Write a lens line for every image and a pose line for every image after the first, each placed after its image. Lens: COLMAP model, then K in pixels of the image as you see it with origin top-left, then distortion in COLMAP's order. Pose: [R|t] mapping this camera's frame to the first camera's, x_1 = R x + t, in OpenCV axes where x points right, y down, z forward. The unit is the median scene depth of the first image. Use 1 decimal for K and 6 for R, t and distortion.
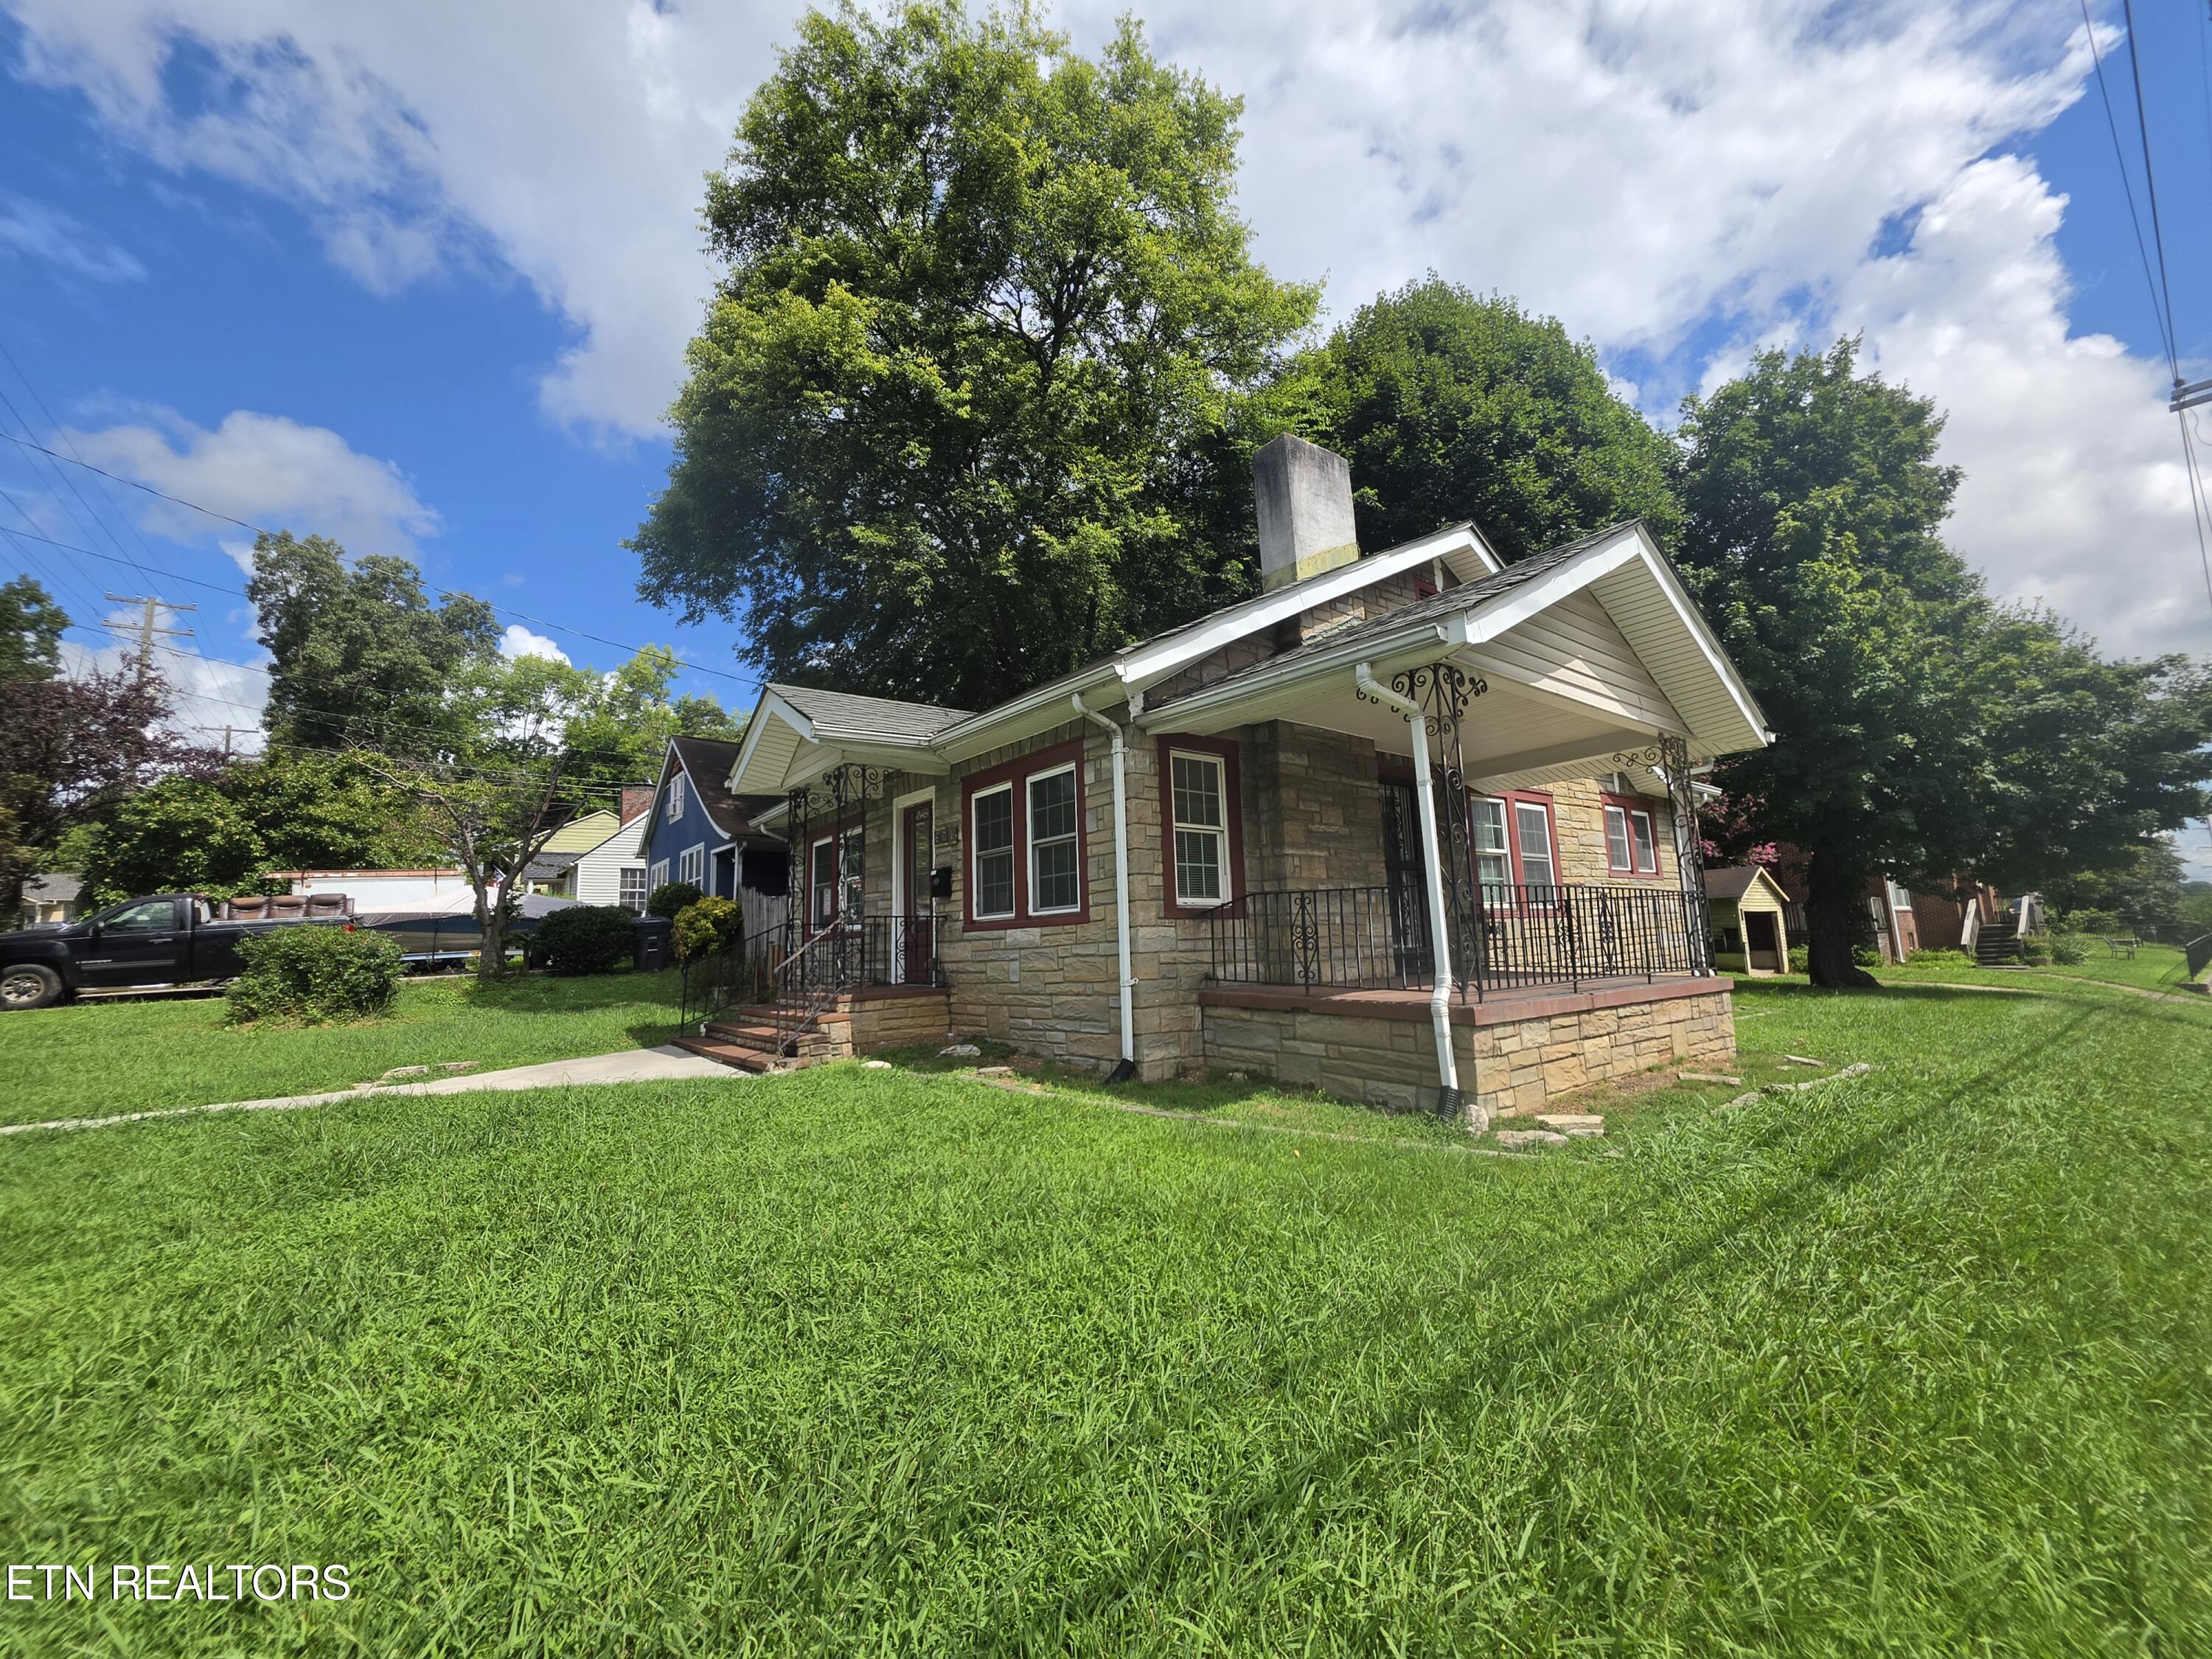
lens RADIAL K [[884.7, 0, 1107.4], [0, 884.7, 815.3], [0, 0, 1]] dist [0.000793, 0.000118]
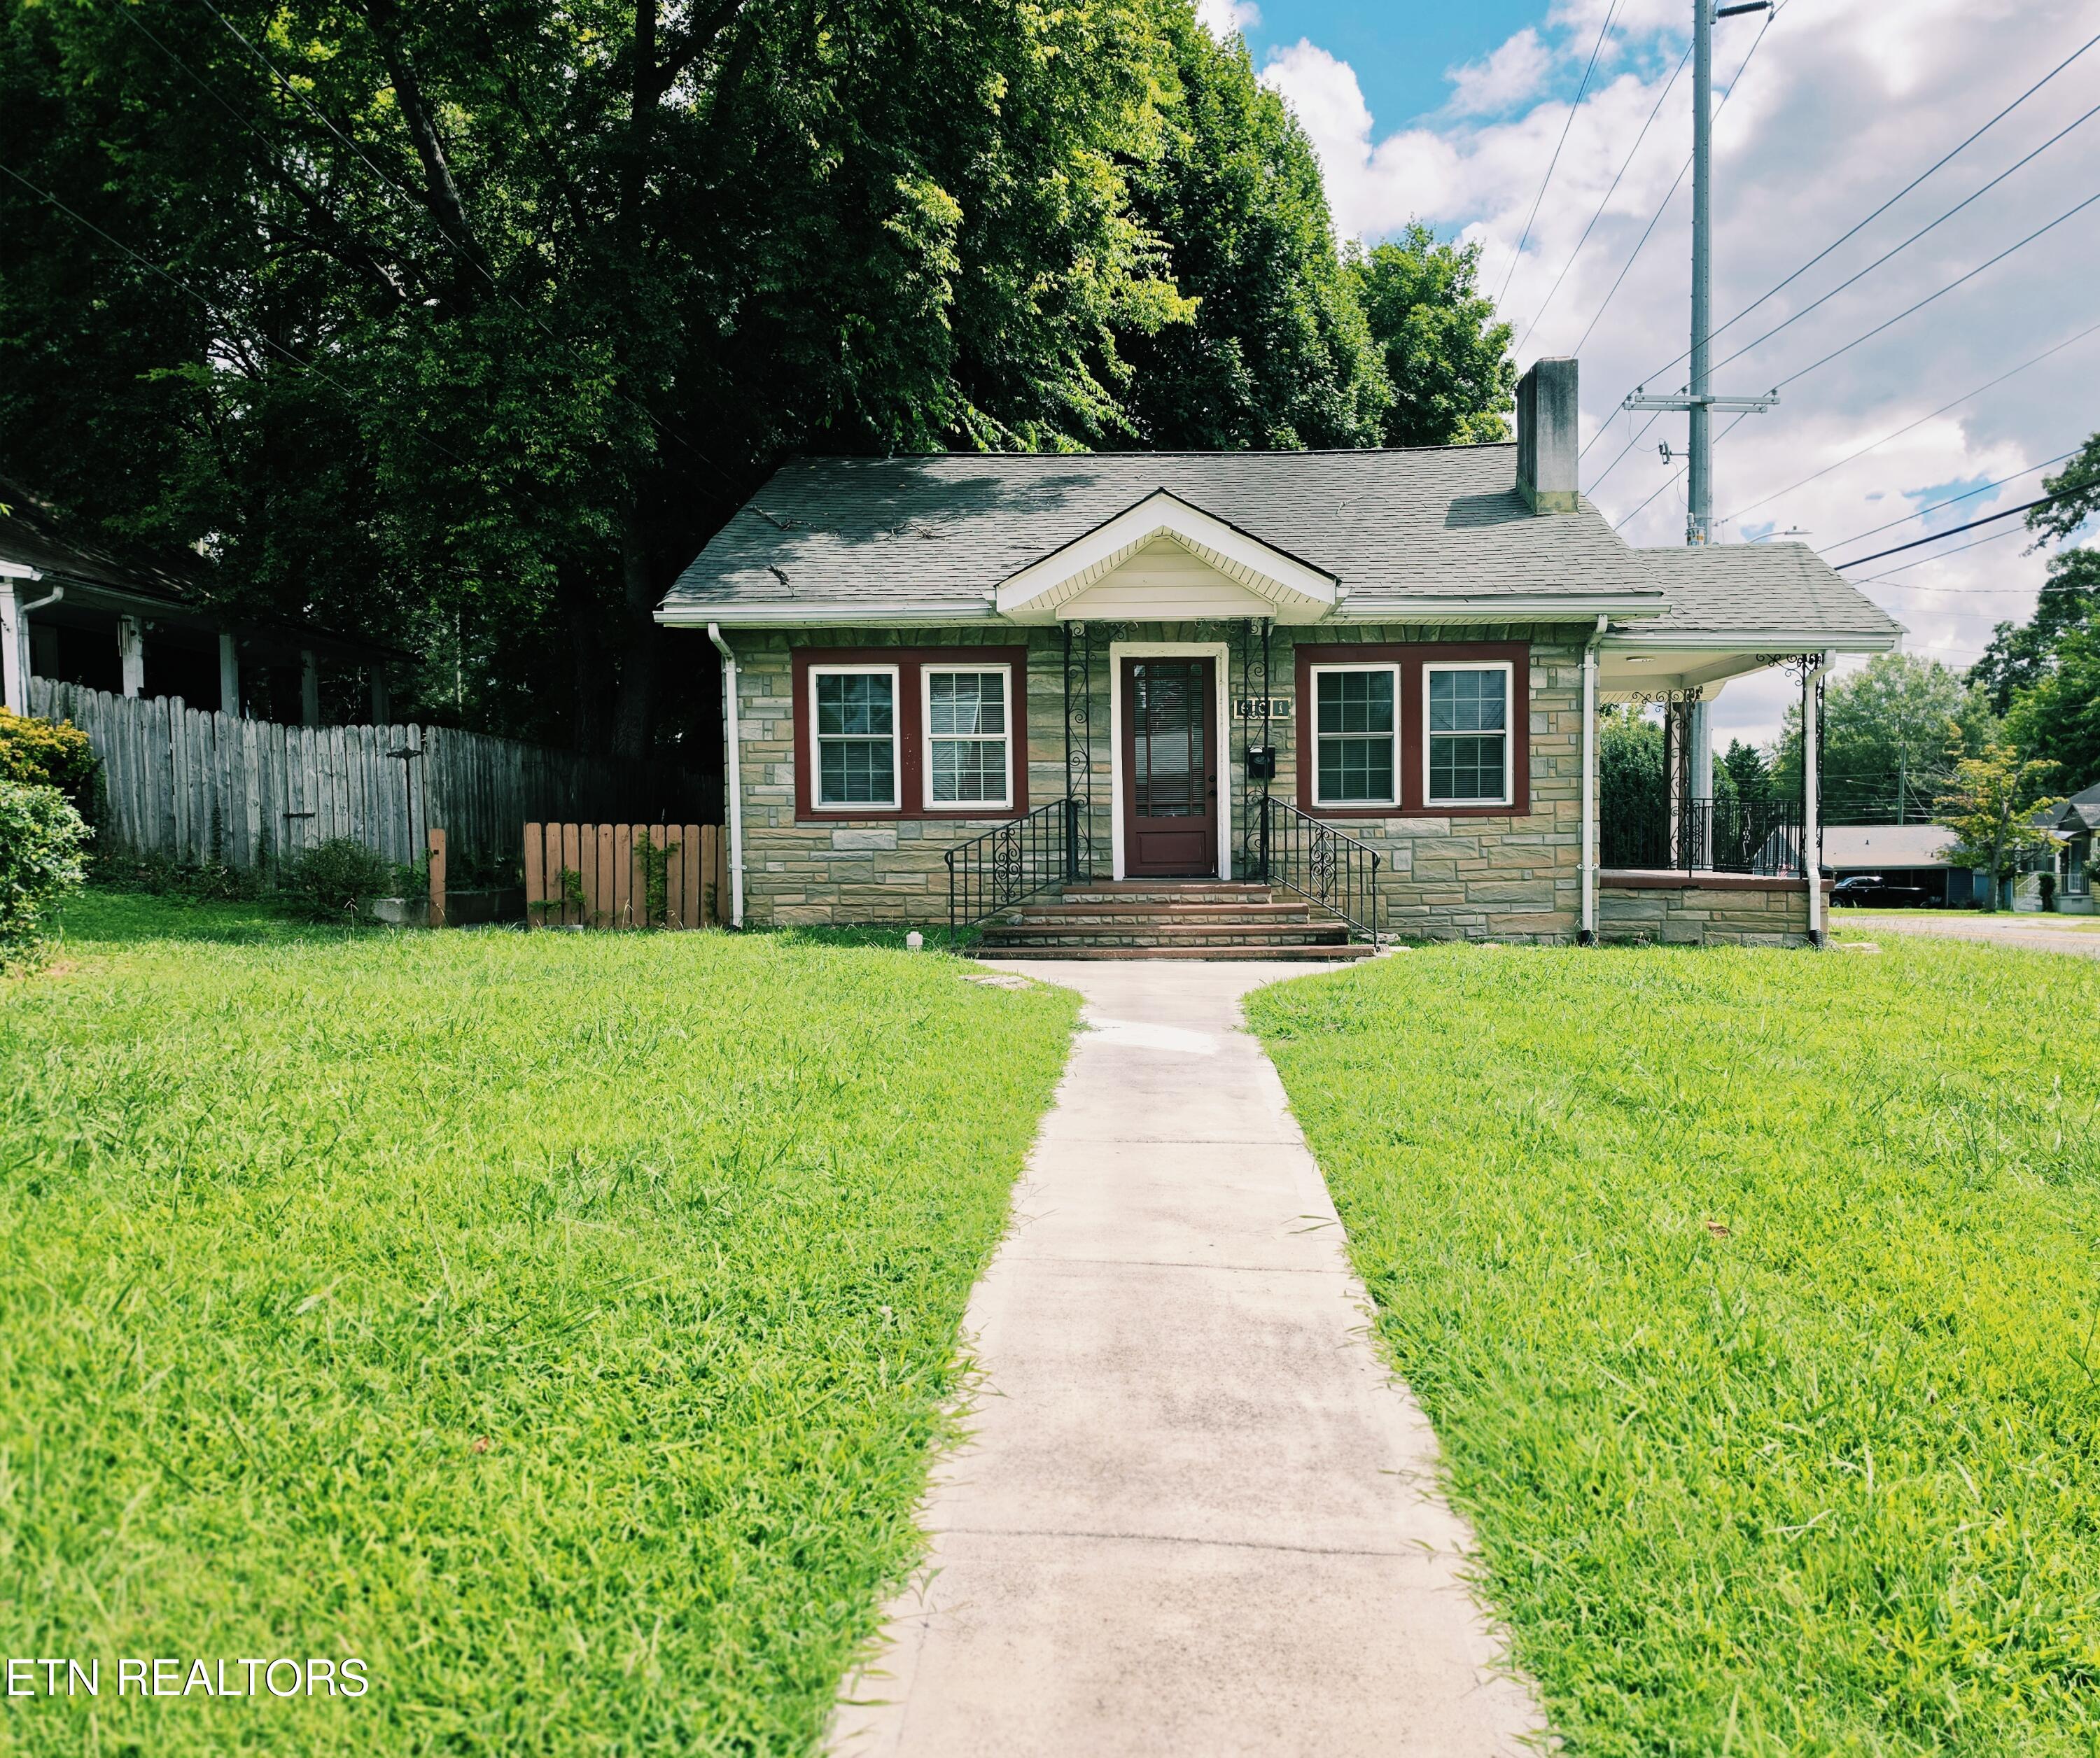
lens RADIAL K [[1593.6, 0, 1181.3], [0, 1593.6, 907.2], [0, 0, 1]] dist [0.116716, -0.175743]
pose [[0.620633, -0.009738, 0.784041, -1.489448], [-0.126738, 0.985529, 0.112564, 0.050971], [-0.773791, -0.169228, 0.610417, 0.074477]]
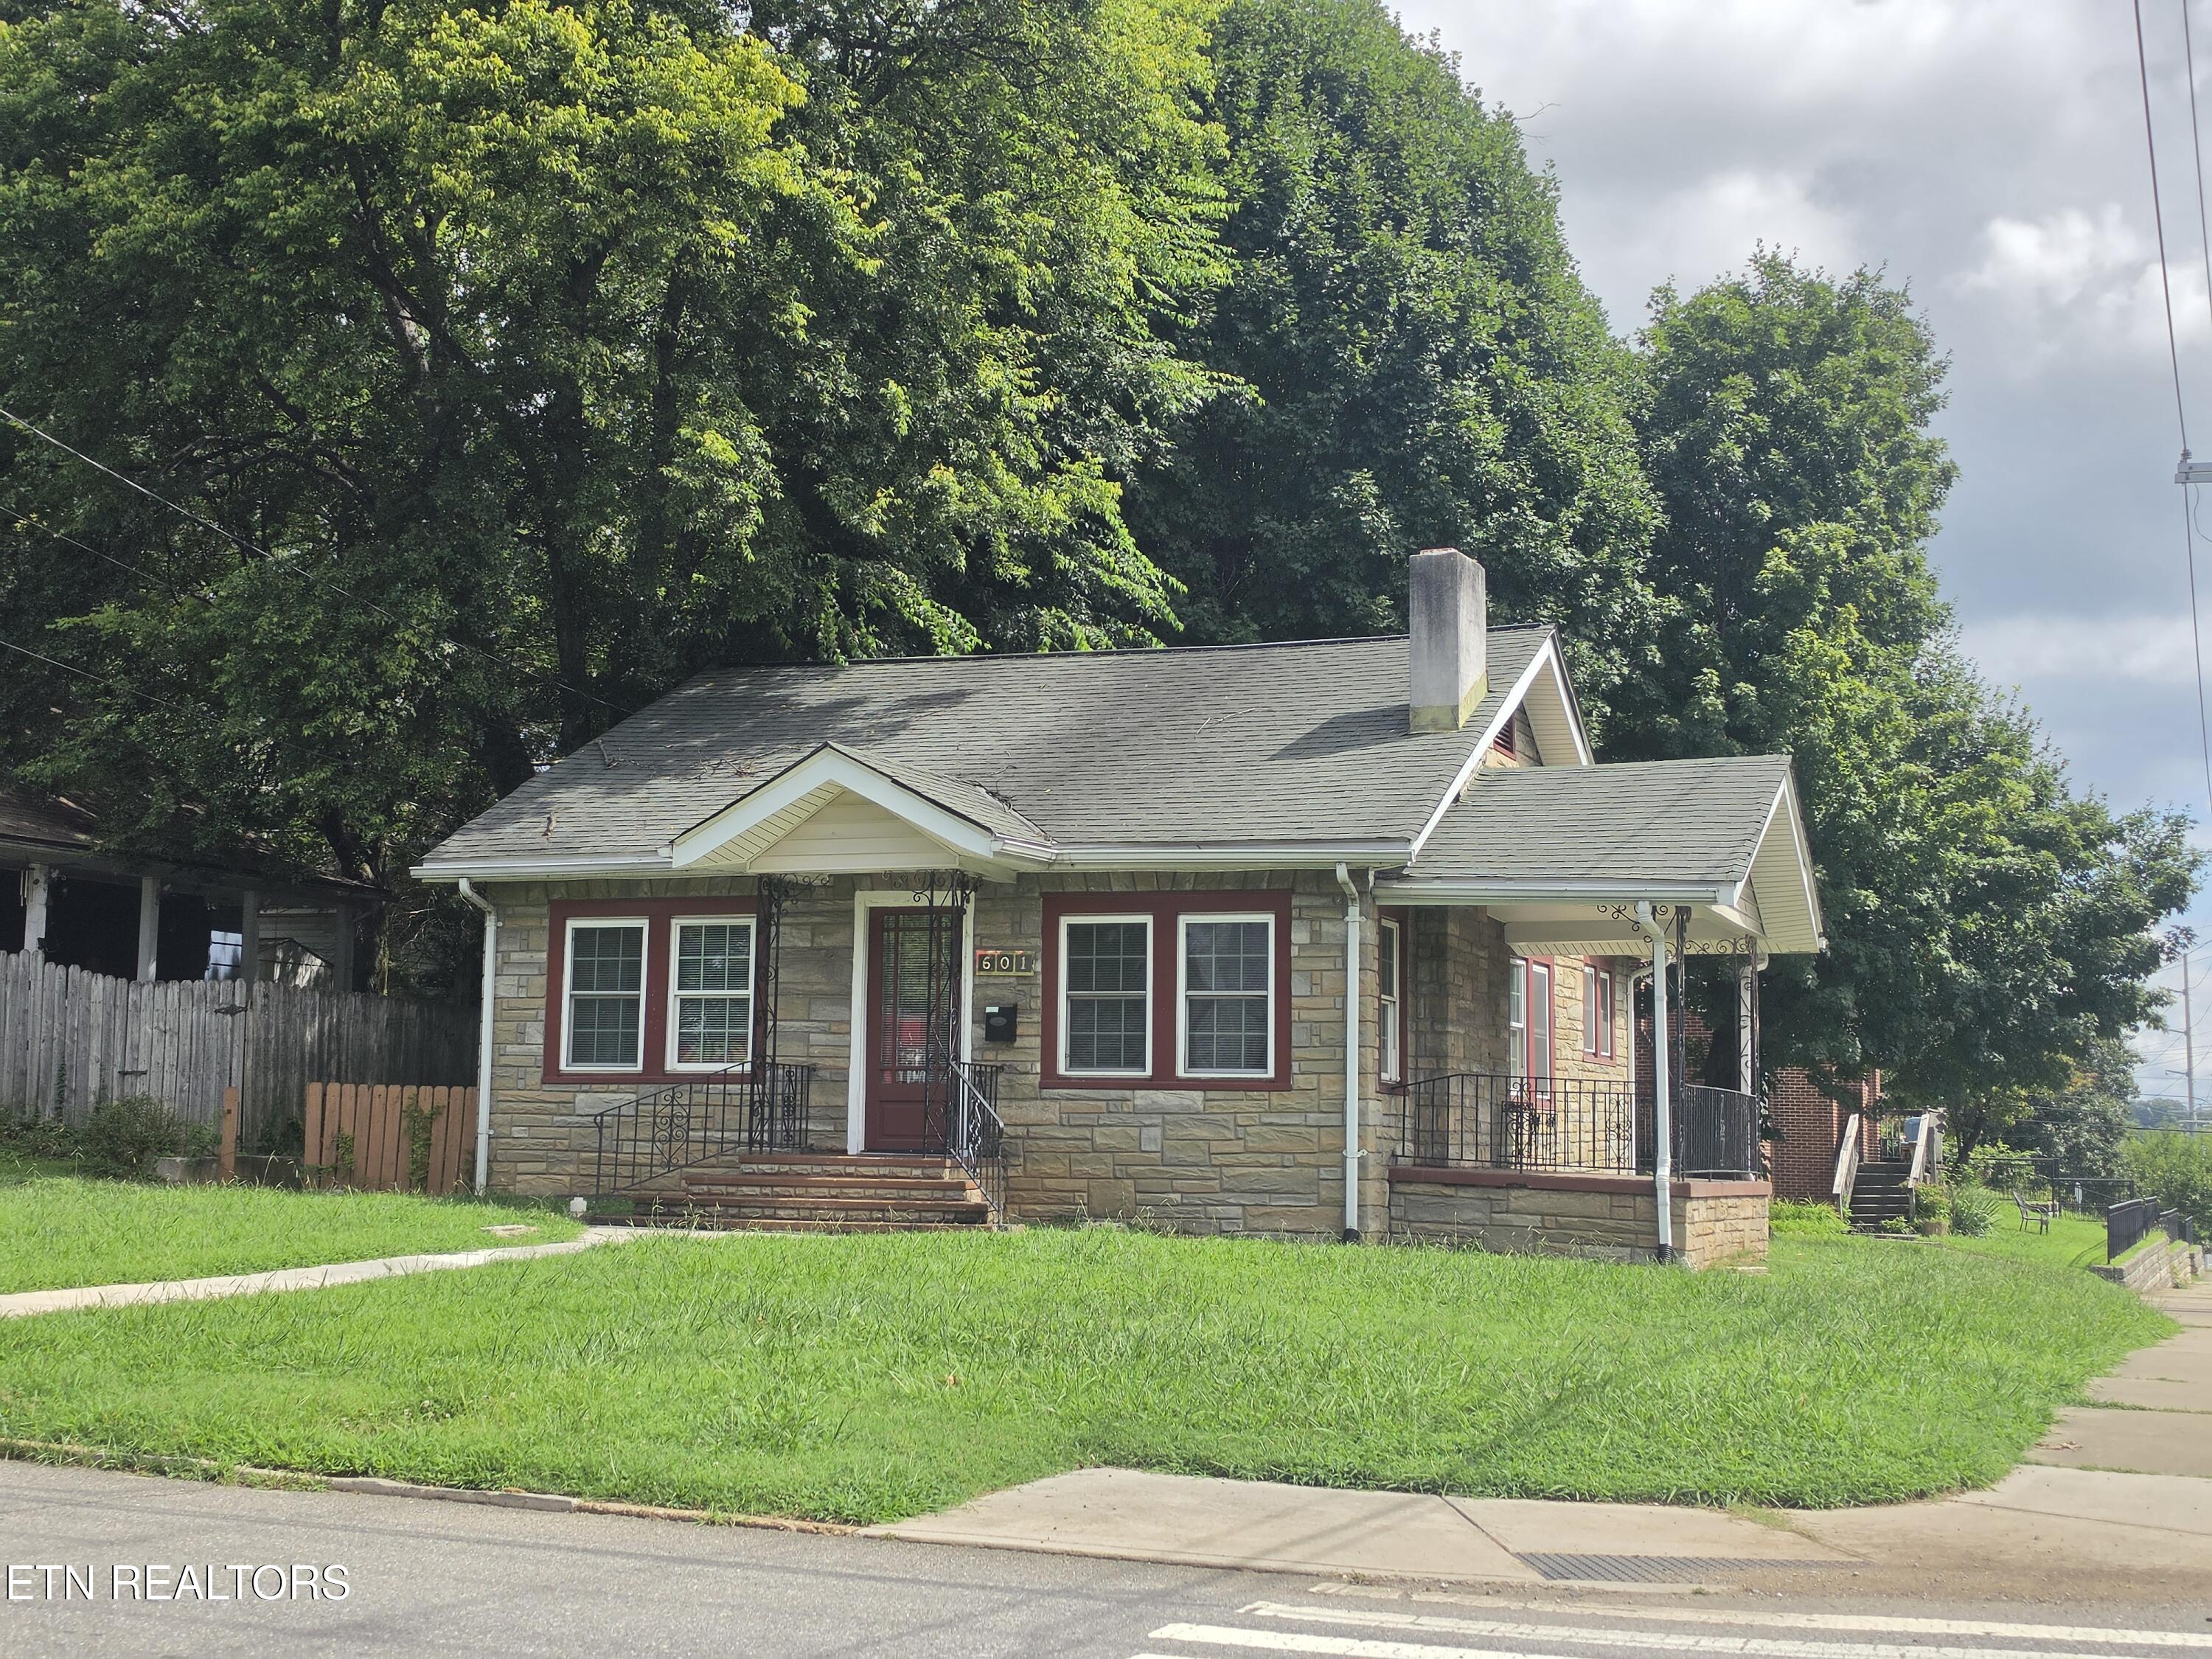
lens RADIAL K [[2945.8, 0, 1106.0], [0, 2945.8, 829.5], [0, 0, 1]] dist [0.256399, -0.863054]
pose [[0.850482, 0.102630, 0.515895, -1.482657], [-0.122184, 0.992499, 0.003983, -0.116375], [-0.511617, -0.066422, 0.856643, -1.277343]]
